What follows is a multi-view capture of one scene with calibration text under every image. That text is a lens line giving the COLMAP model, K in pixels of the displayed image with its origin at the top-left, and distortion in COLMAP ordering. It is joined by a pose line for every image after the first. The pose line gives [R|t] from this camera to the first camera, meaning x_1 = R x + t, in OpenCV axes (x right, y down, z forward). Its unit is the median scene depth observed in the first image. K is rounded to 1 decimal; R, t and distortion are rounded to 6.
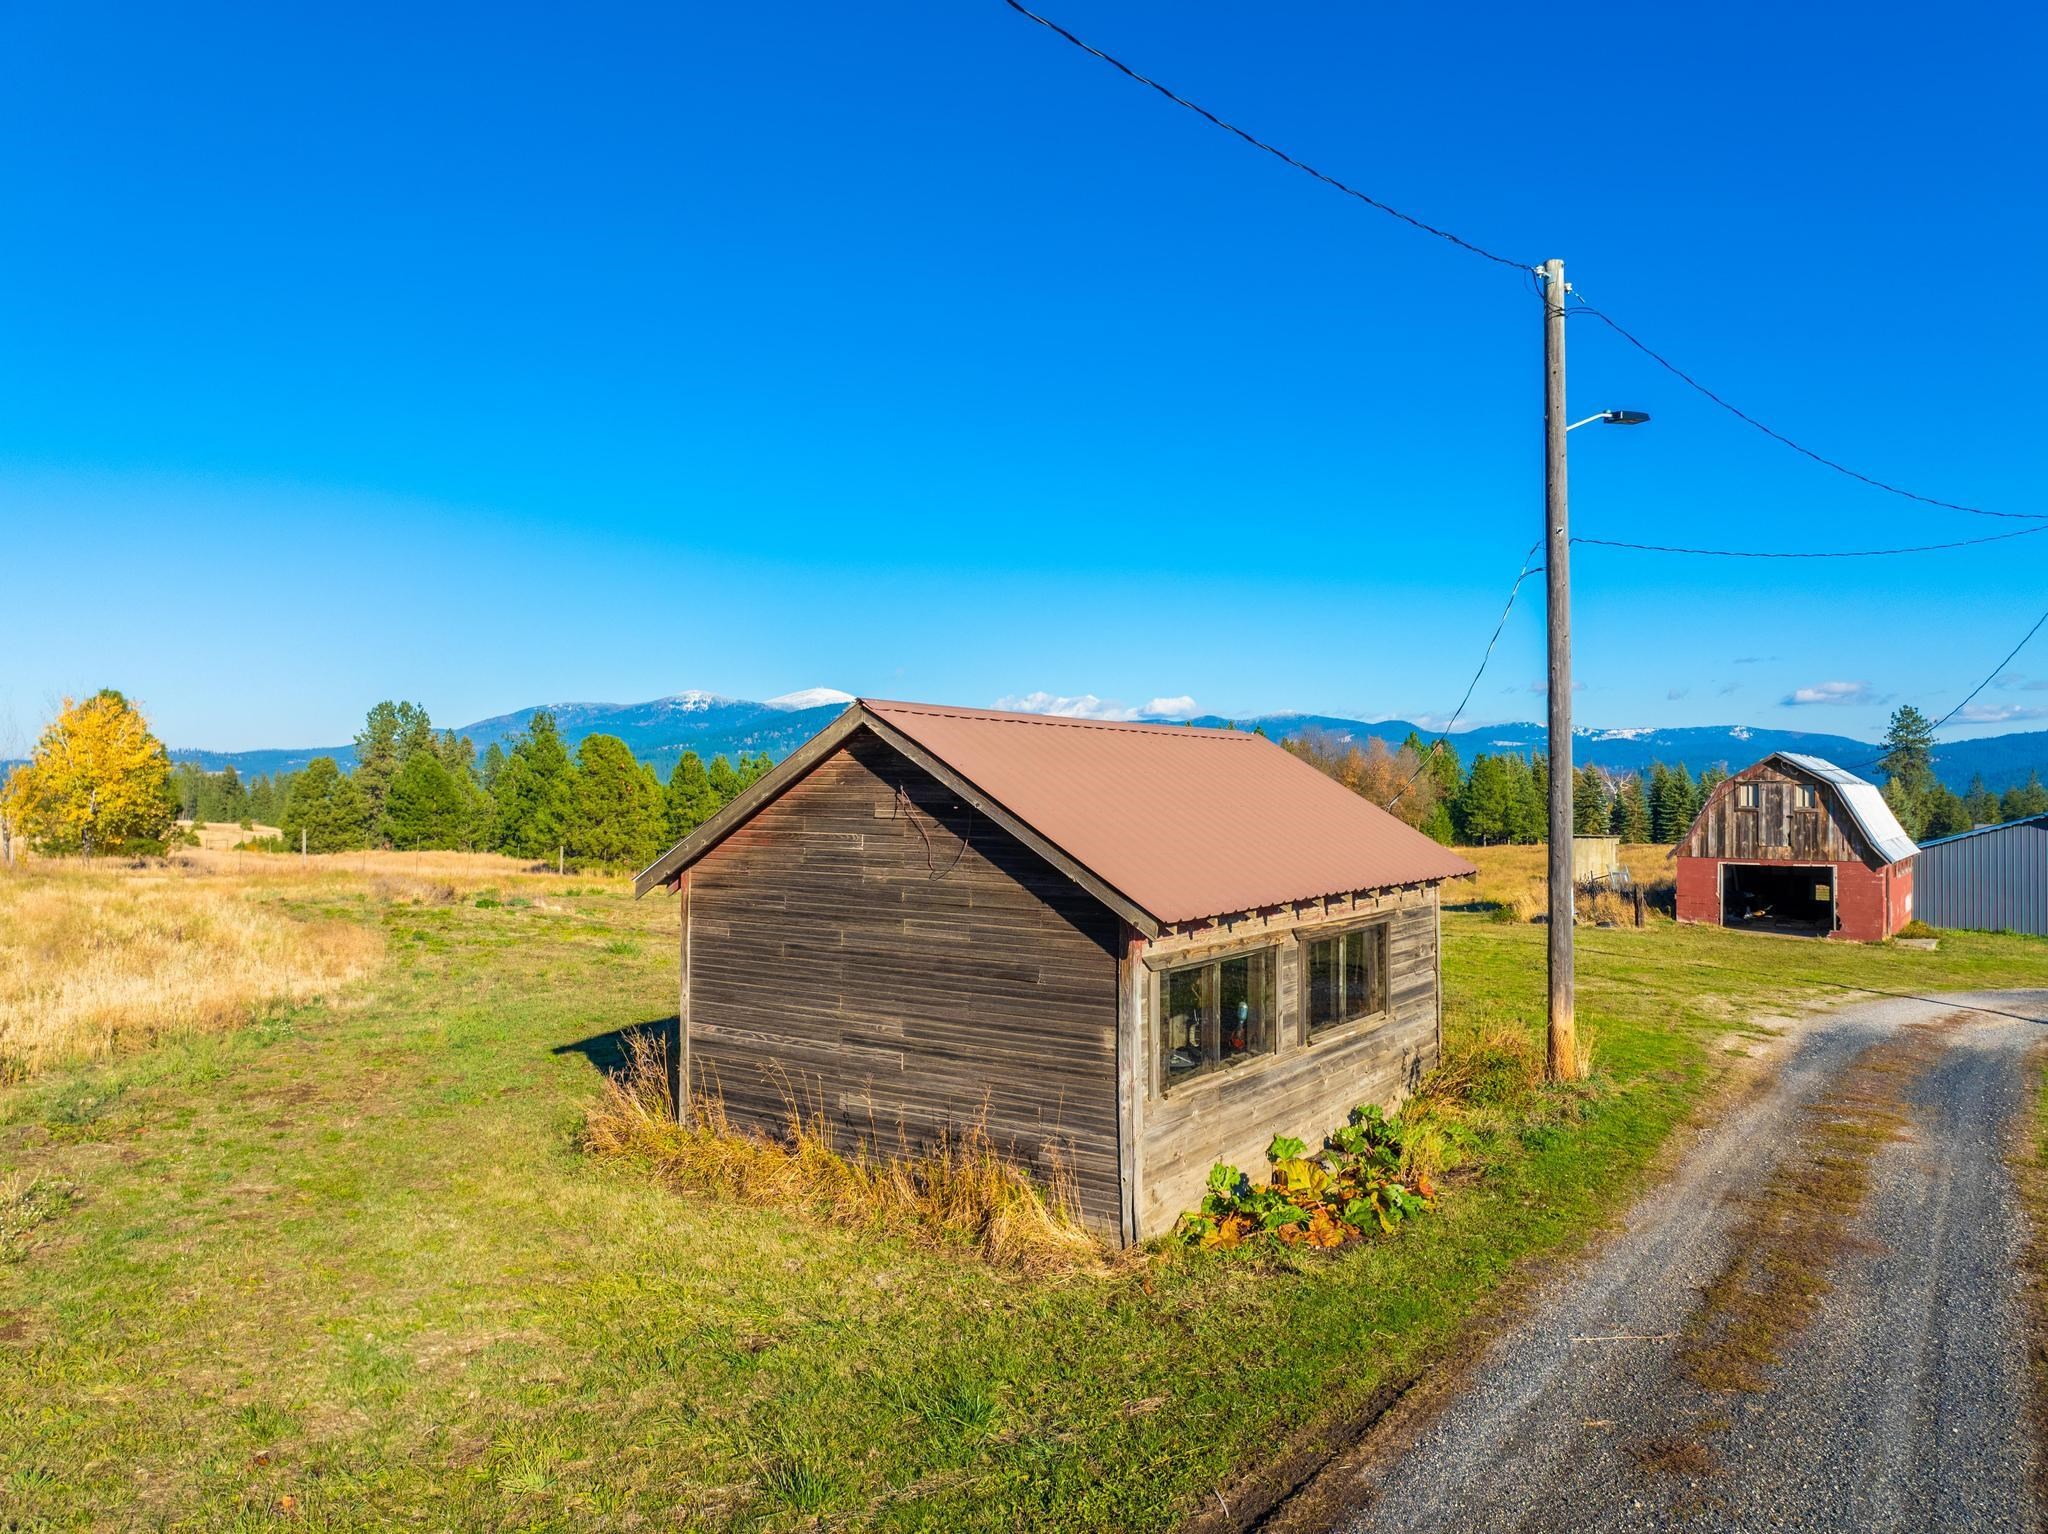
lens RADIAL K [[1434.7, 0, 1042.7], [0, 1434.7, 773.0], [0, 0, 1]] dist [-0.041417, 0.004688]
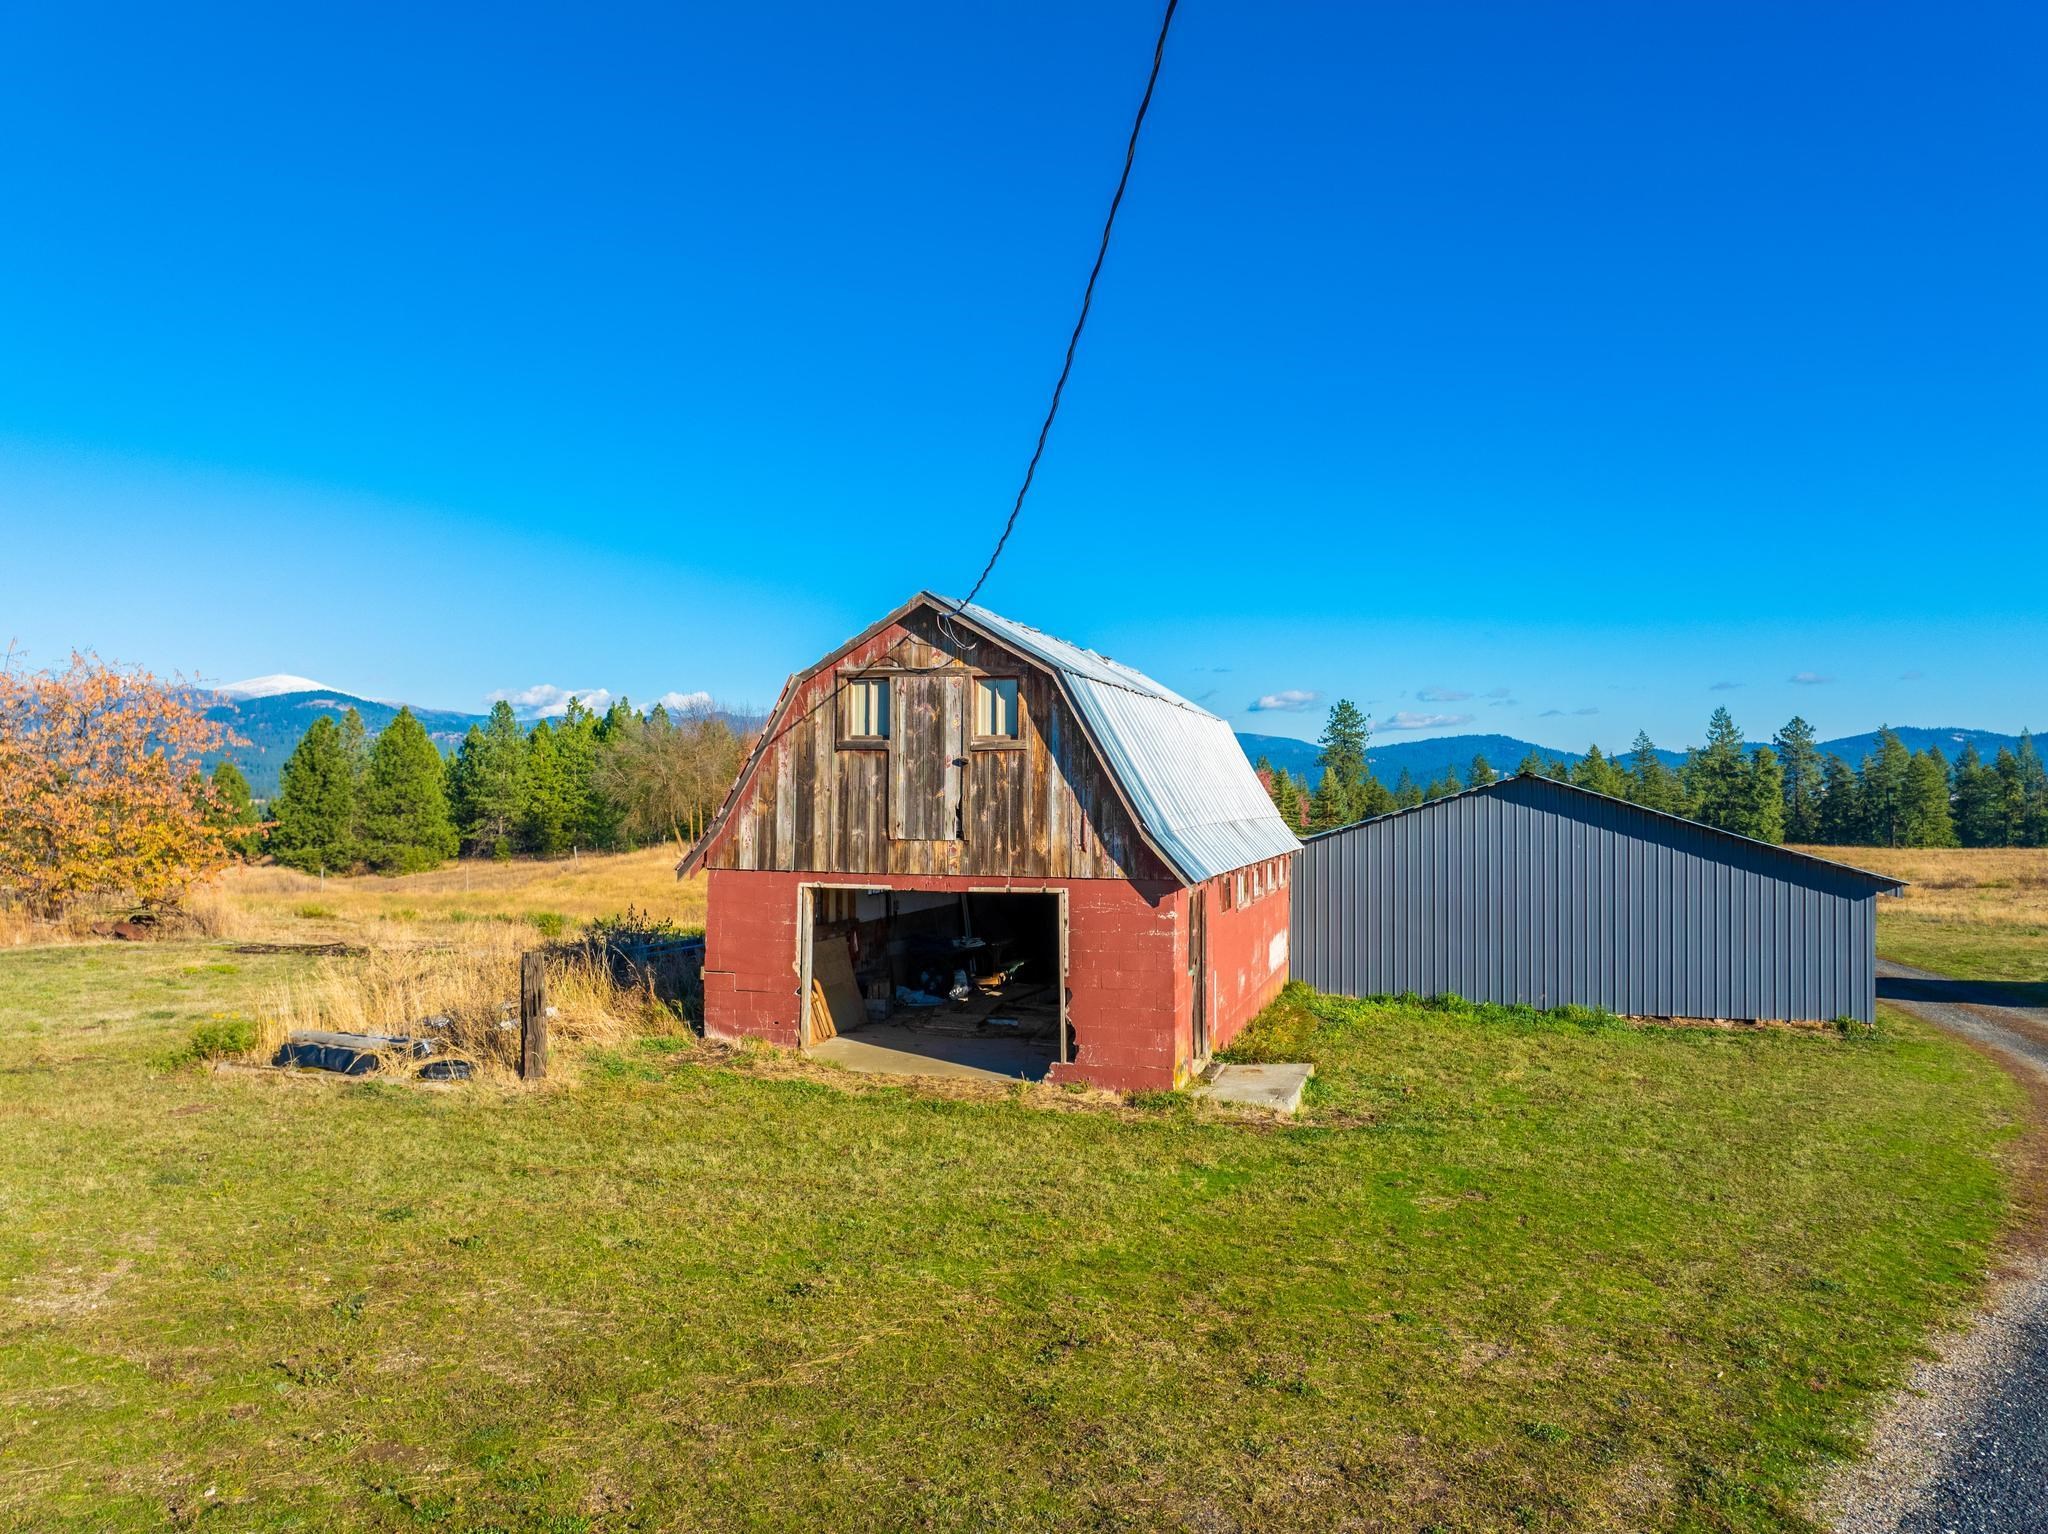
lens RADIAL K [[1434.7, 0, 1042.7], [0, 1434.7, 773.0], [0, 0, 1]] dist [-0.041417, 0.004688]
pose [[0.943688, 0.002899, 0.330824, 0.416823], [-0.003417, 0.999994, 0.000983, 0.032930], [-0.330819, -0.002058, 0.943692, 0.625169]]
